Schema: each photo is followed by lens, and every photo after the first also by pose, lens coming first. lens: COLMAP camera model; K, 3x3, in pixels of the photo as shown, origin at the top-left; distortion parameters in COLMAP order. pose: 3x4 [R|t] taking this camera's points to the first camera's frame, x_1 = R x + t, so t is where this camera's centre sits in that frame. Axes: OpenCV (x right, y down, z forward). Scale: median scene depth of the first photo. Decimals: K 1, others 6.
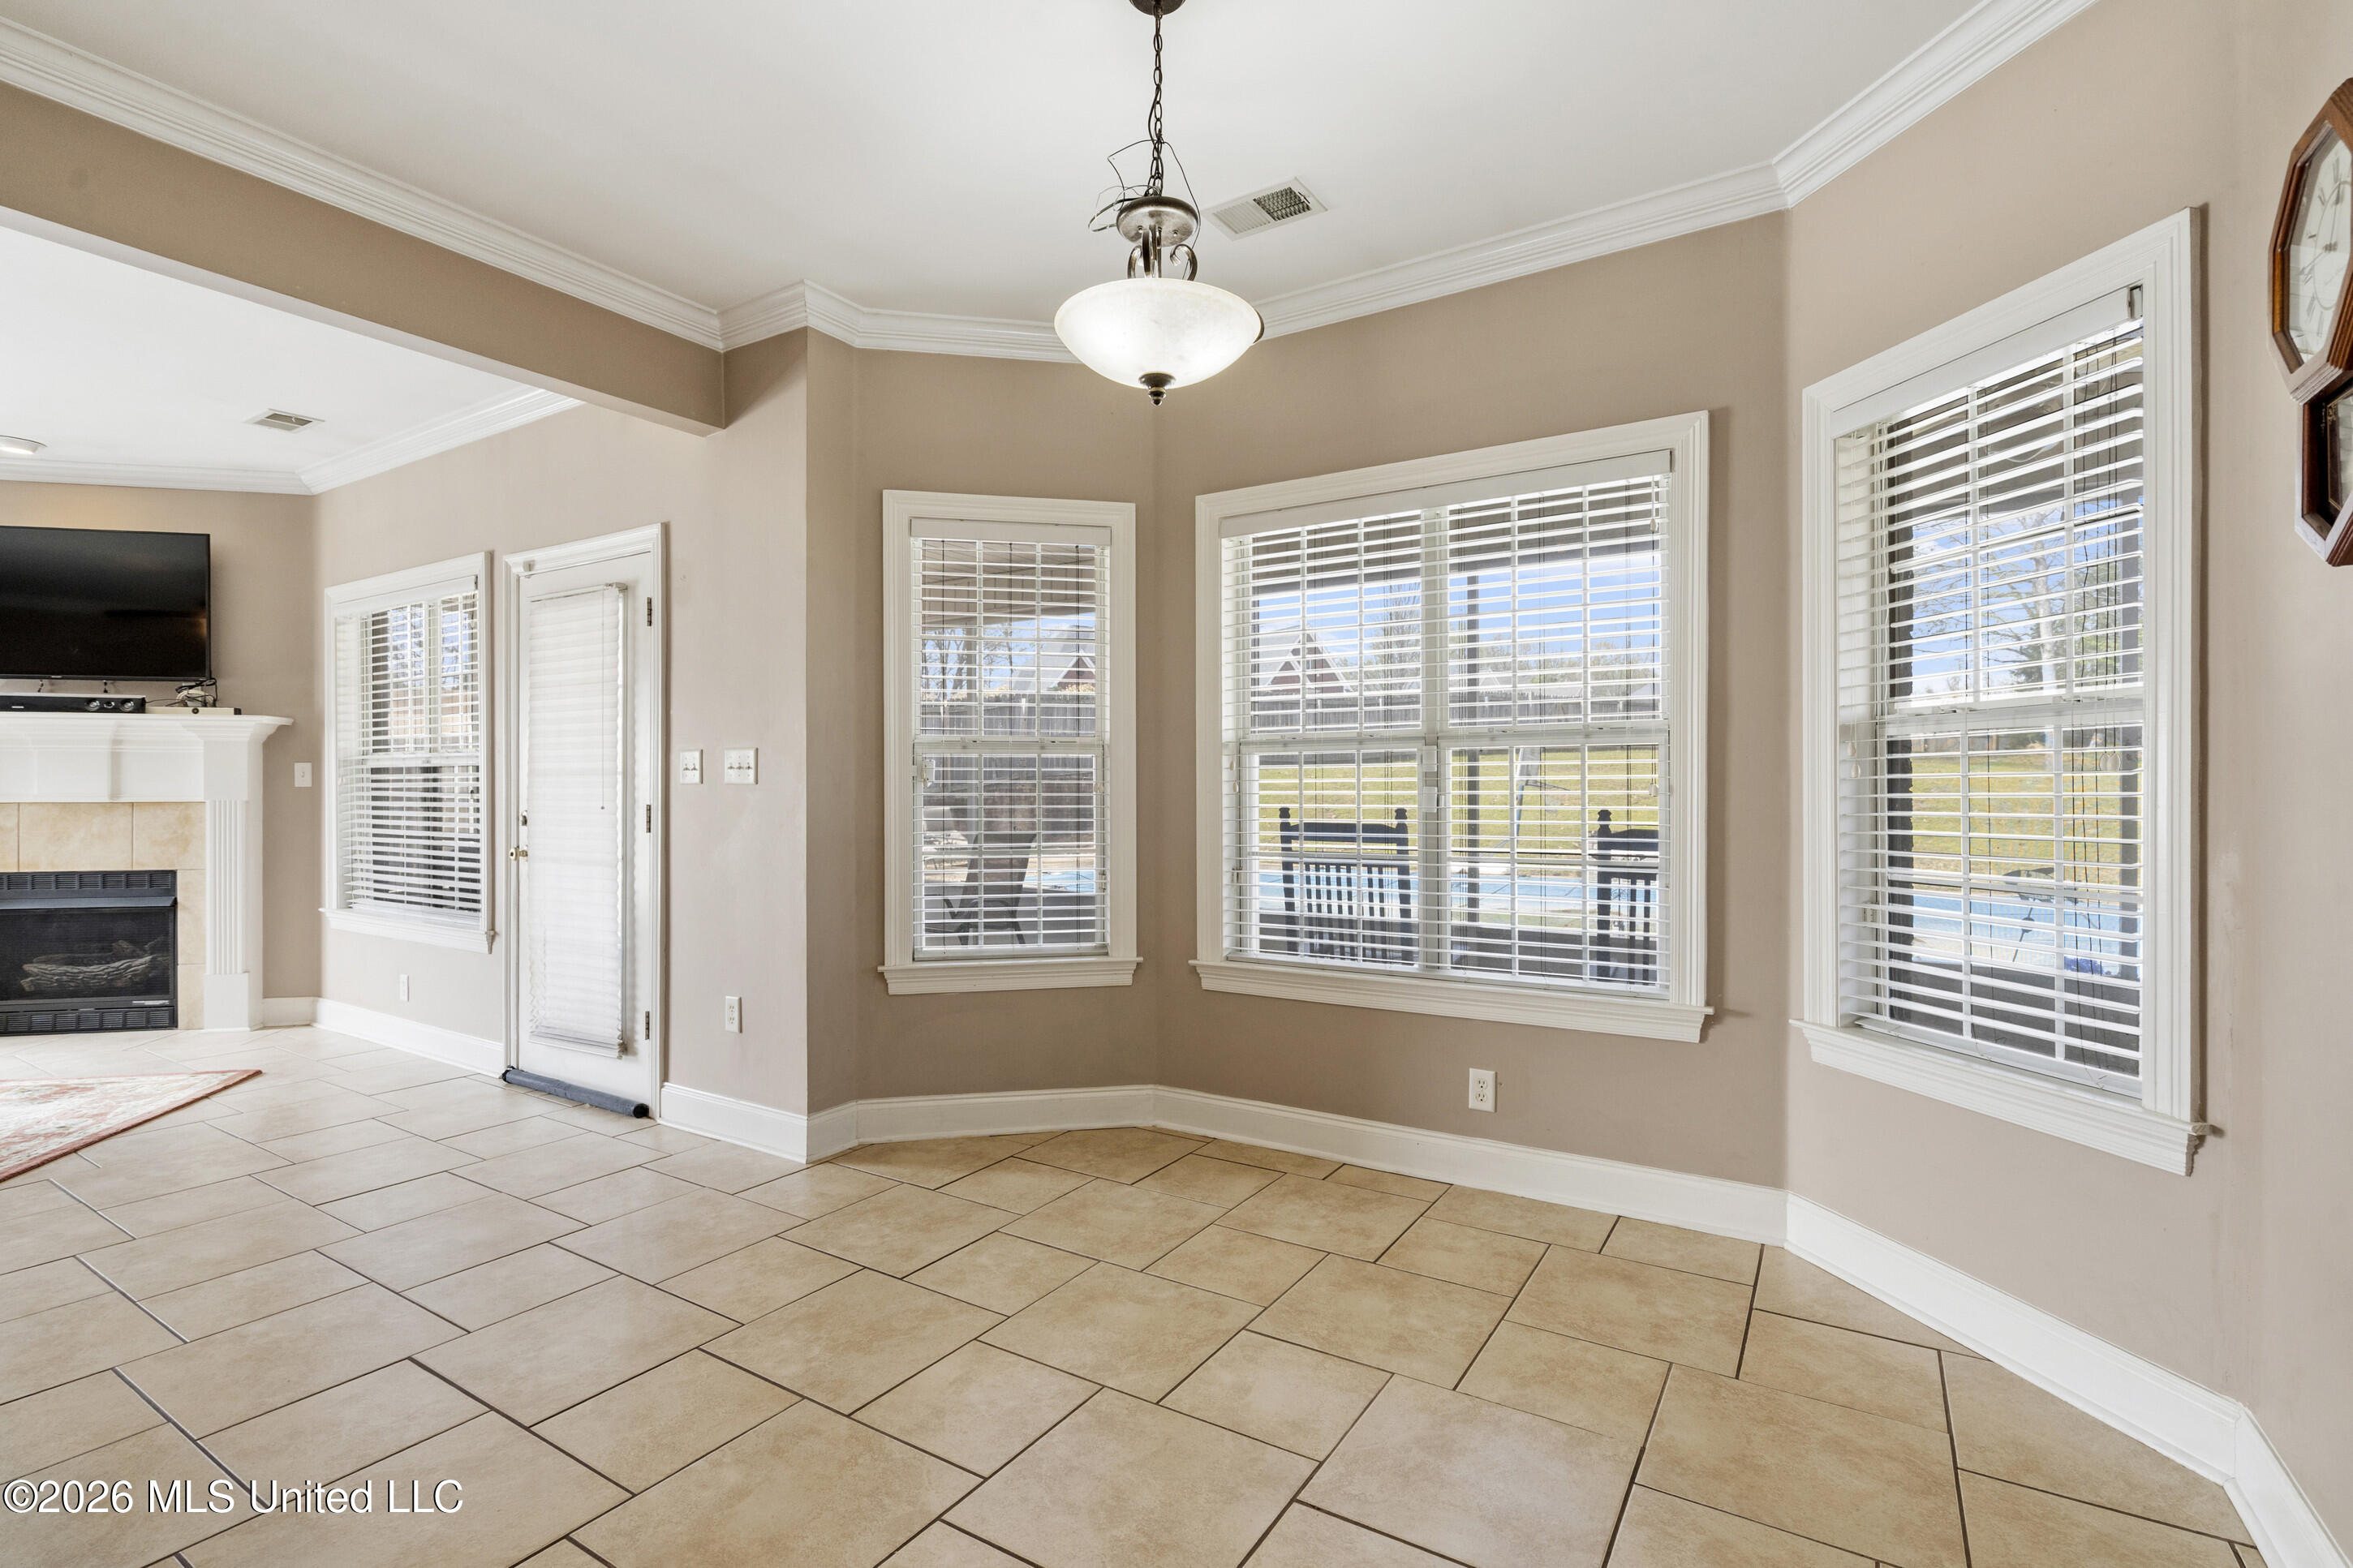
lens RADIAL K [[1069.9, 0, 1179.7], [0, 1069.9, 790.6], [0, 0, 1]] dist [-0.003703, 0.001016]
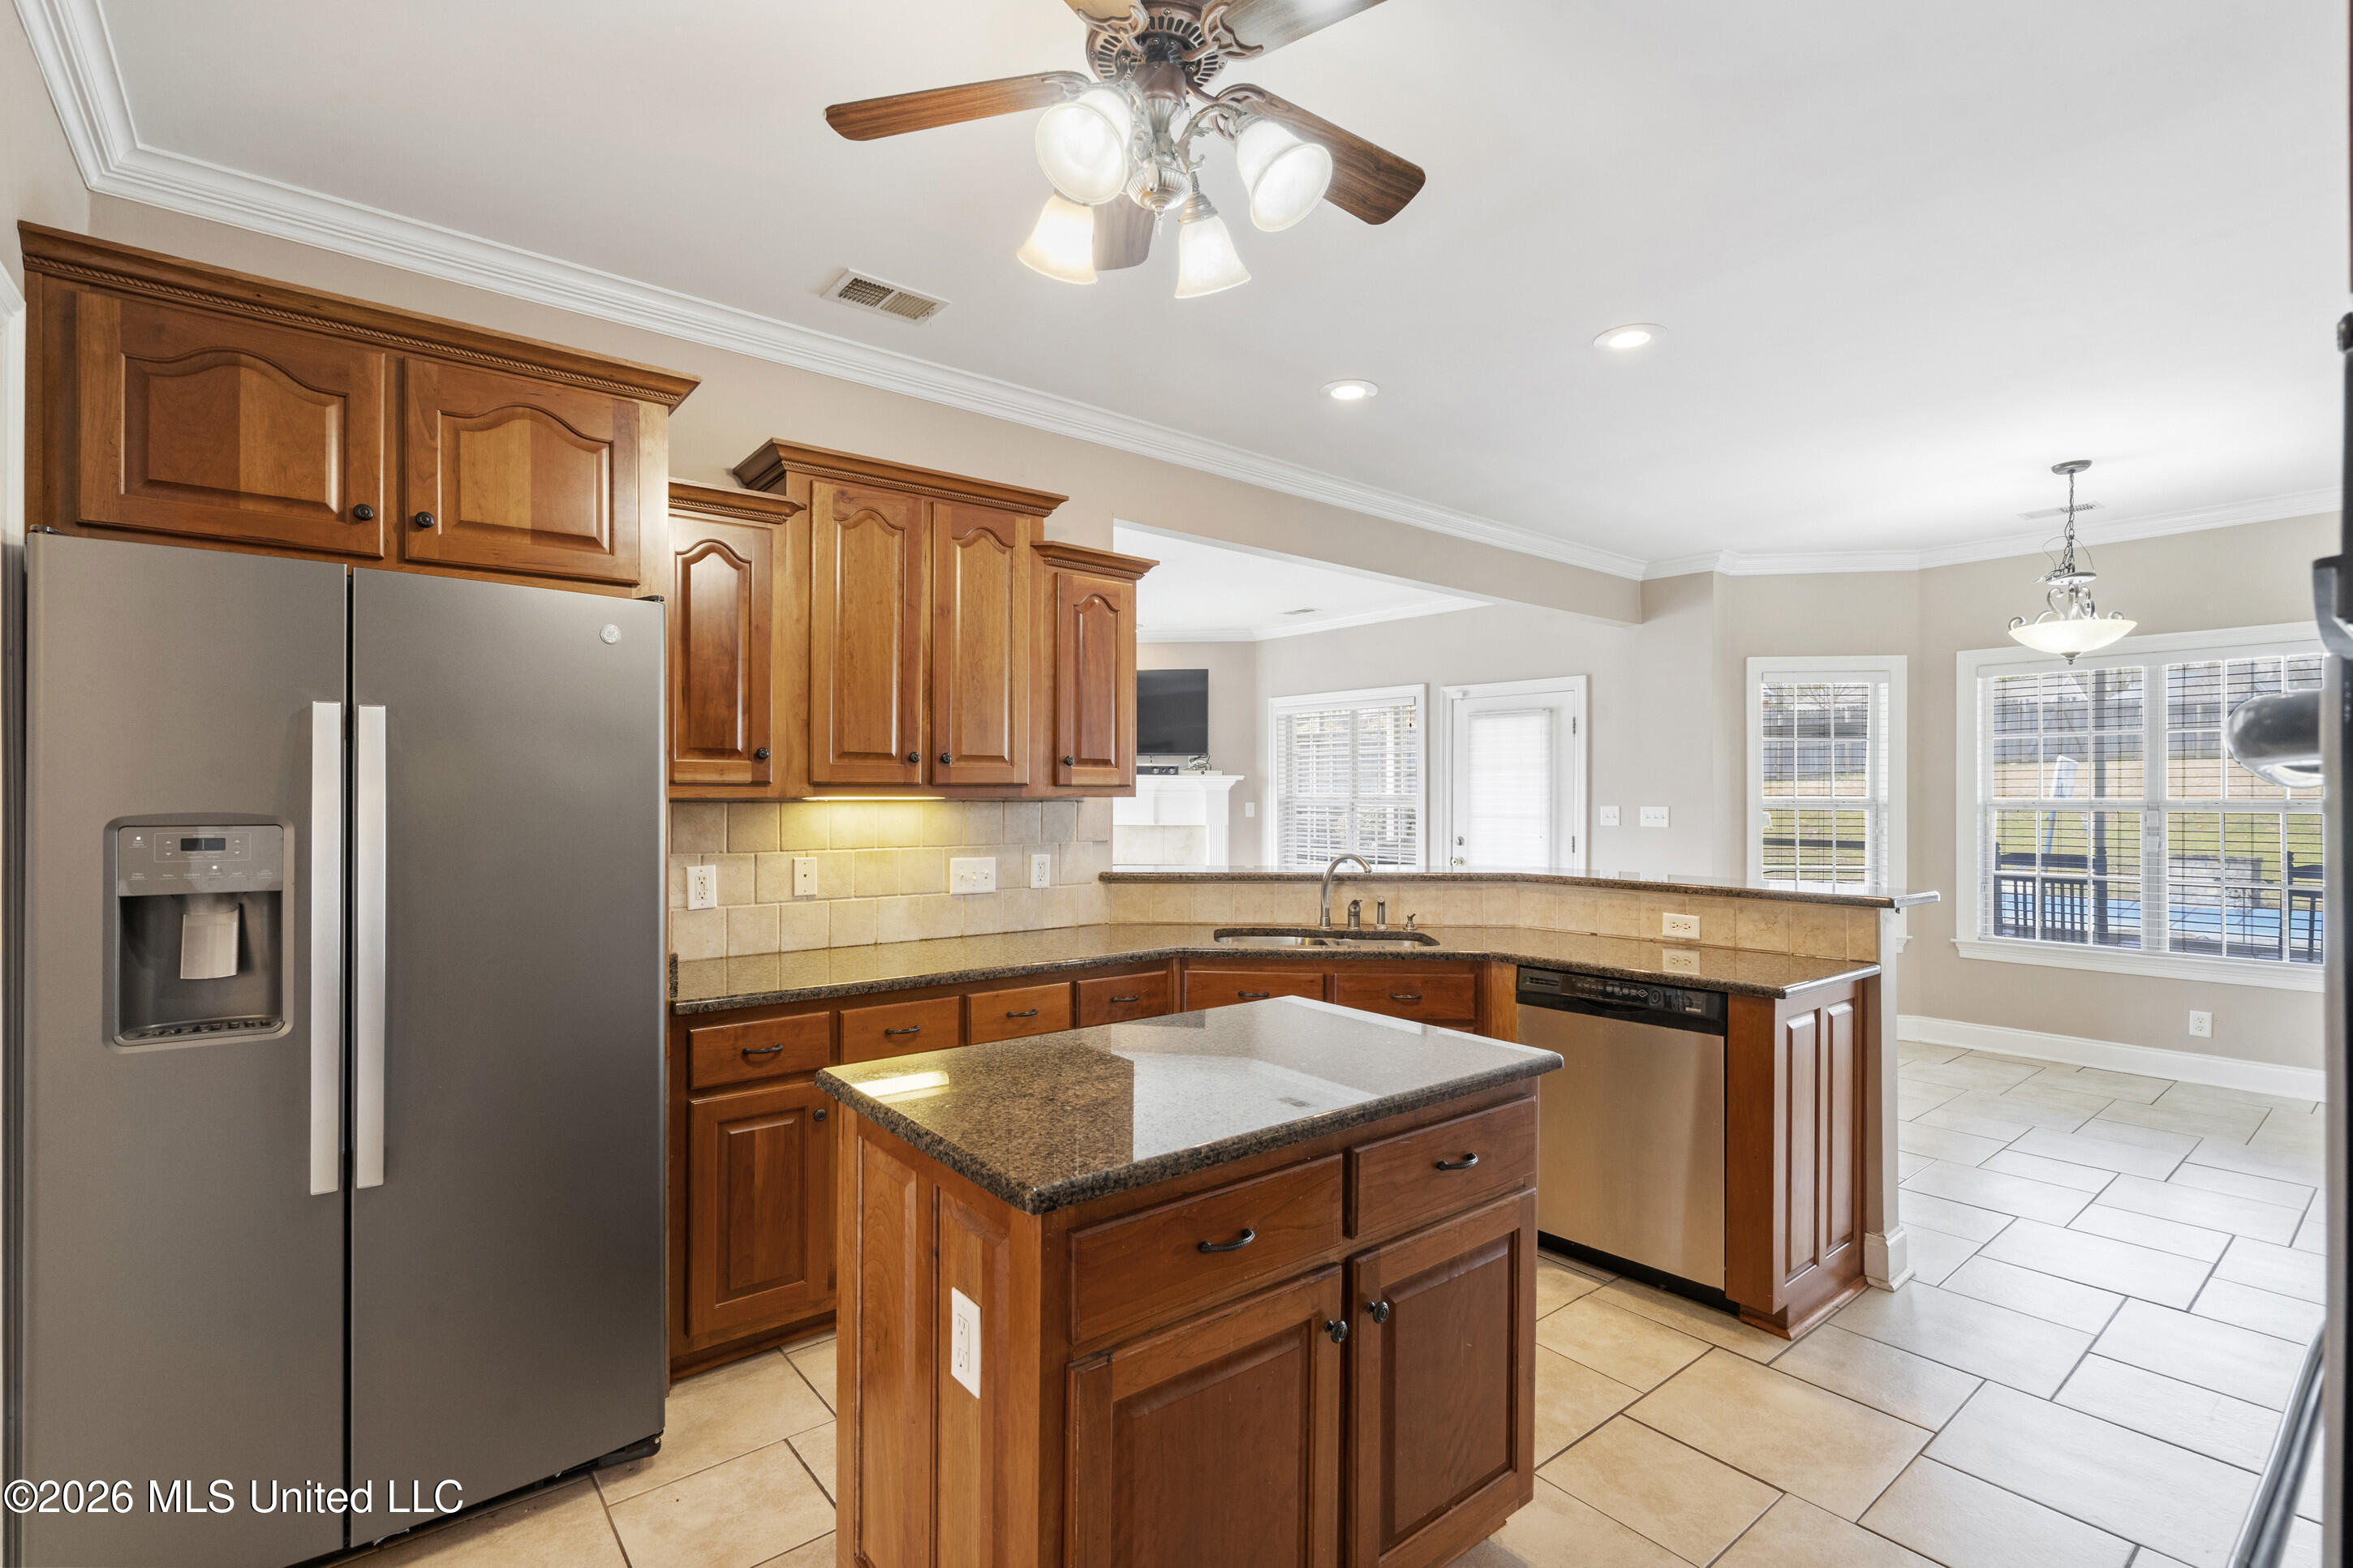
lens RADIAL K [[1069.9, 0, 1172.6], [0, 1069.9, 788.5], [0, 0, 1]] dist [-0.003703, 0.001016]
pose [[0.946789, 0.001943, -0.321850, -0.415620], [-0.004625, 0.999961, -0.007569, -0.036406], [0.321822, 0.008655, 0.946760, -0.642460]]
